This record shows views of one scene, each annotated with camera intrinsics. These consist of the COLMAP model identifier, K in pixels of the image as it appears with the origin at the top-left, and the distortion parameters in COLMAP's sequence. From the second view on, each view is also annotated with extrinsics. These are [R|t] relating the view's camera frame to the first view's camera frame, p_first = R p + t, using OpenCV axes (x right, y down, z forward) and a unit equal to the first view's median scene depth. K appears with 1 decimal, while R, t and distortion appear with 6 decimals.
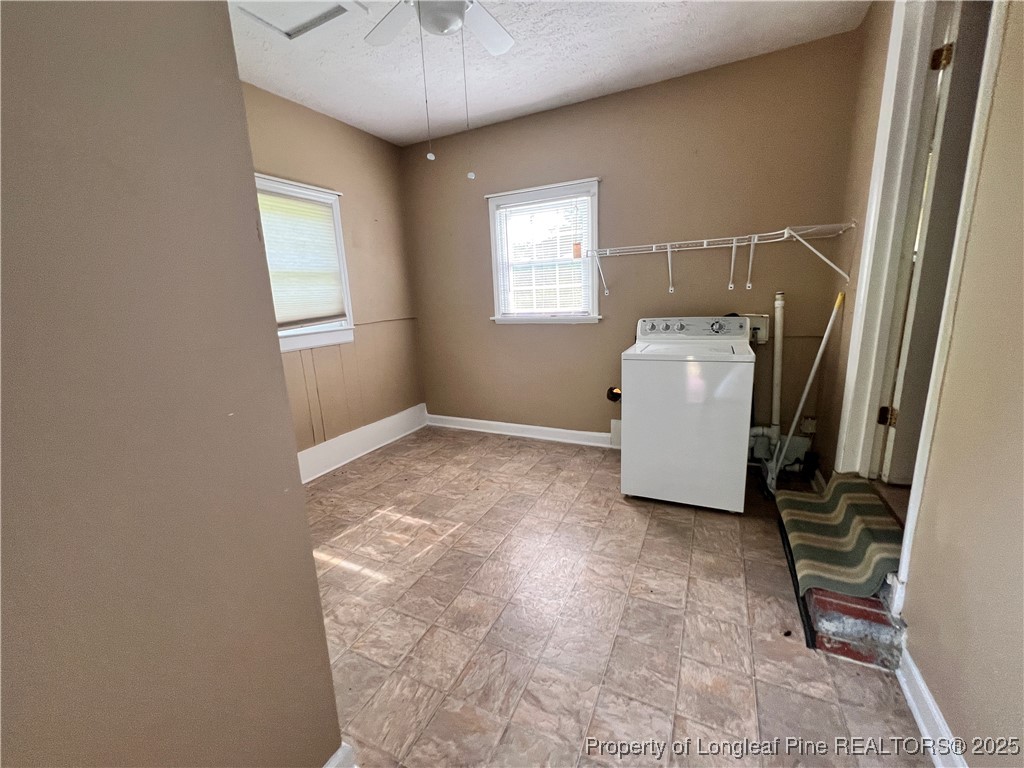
lens RADIAL K [[413.3, 0, 513.0], [0, 413.3, 383.3], [0, 0, 1]] dist [-0.002874, 0.000792]
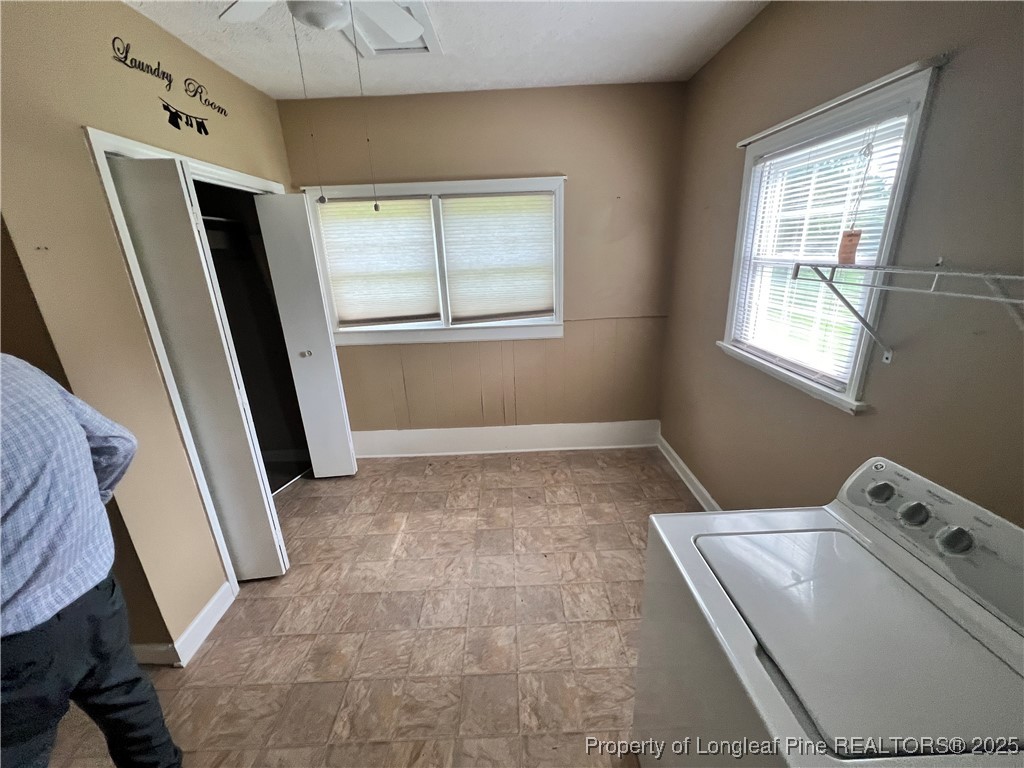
lens RADIAL K [[412.4, 0, 511.8], [0, 412.4, 385.7], [0, 0, 1]] dist [0.000730, 0.000193]
pose [[0.457733, 0.307762, -0.834124, 0.401549], [-0.173492, 0.951061, 0.255702, -0.228197], [0.871998, 0.027671, 0.488727, 0.457724]]
